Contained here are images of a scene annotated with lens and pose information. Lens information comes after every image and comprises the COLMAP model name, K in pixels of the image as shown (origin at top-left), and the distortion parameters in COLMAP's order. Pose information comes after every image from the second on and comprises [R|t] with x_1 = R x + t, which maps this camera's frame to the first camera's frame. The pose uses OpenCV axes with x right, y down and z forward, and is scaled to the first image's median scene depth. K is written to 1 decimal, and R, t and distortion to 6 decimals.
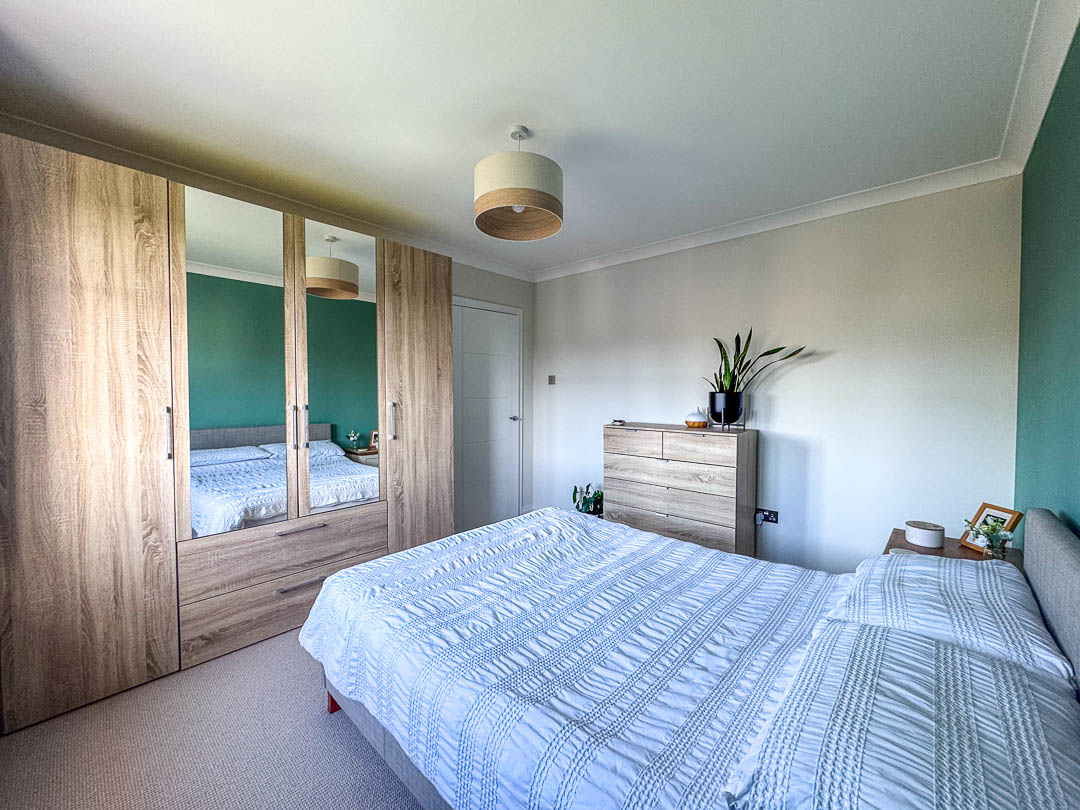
lens RADIAL K [[444.3, 0, 541.2], [0, 444.3, 402.3], [0, 0, 1]] dist [-0.001882, -0.000009]
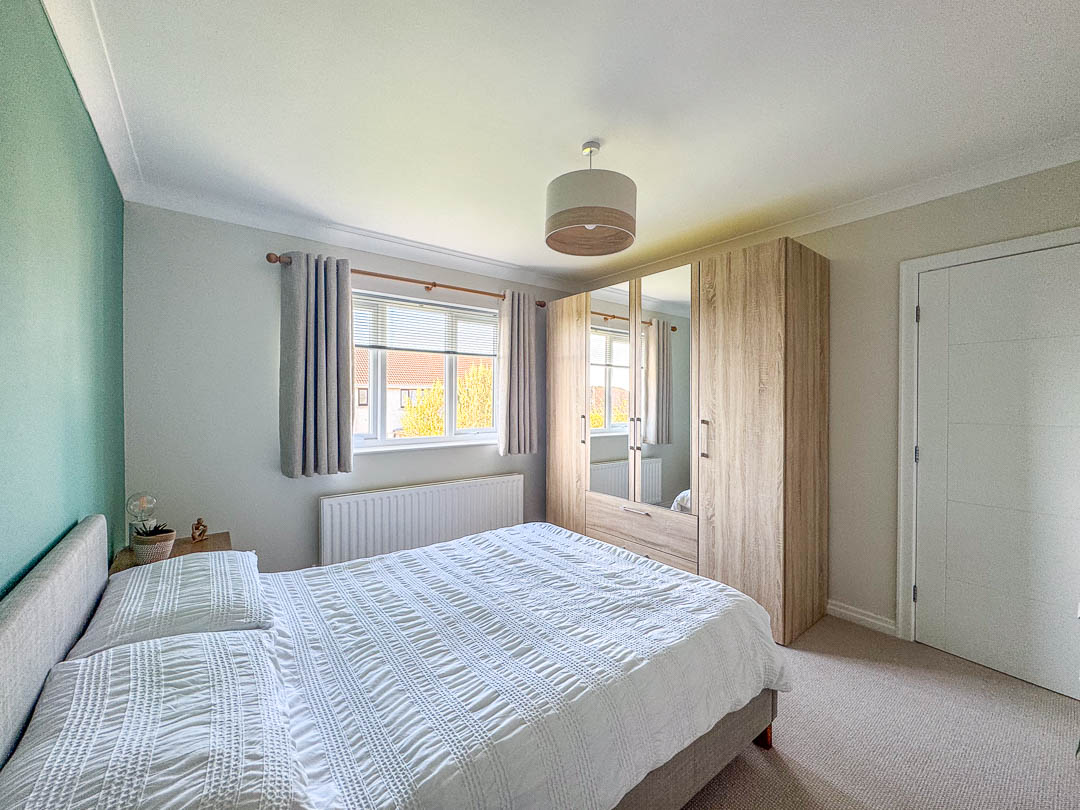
lens RADIAL K [[444.3, 0, 541.2], [0, 444.3, 402.3], [0, 0, 1]] dist [-0.001882, -0.000009]
pose [[-0.176939, 0.001358, -0.984221, 0.687467], [-0.030237, 0.999520, 0.006815, -0.034311], [0.983757, 0.030966, -0.176813, 0.791947]]
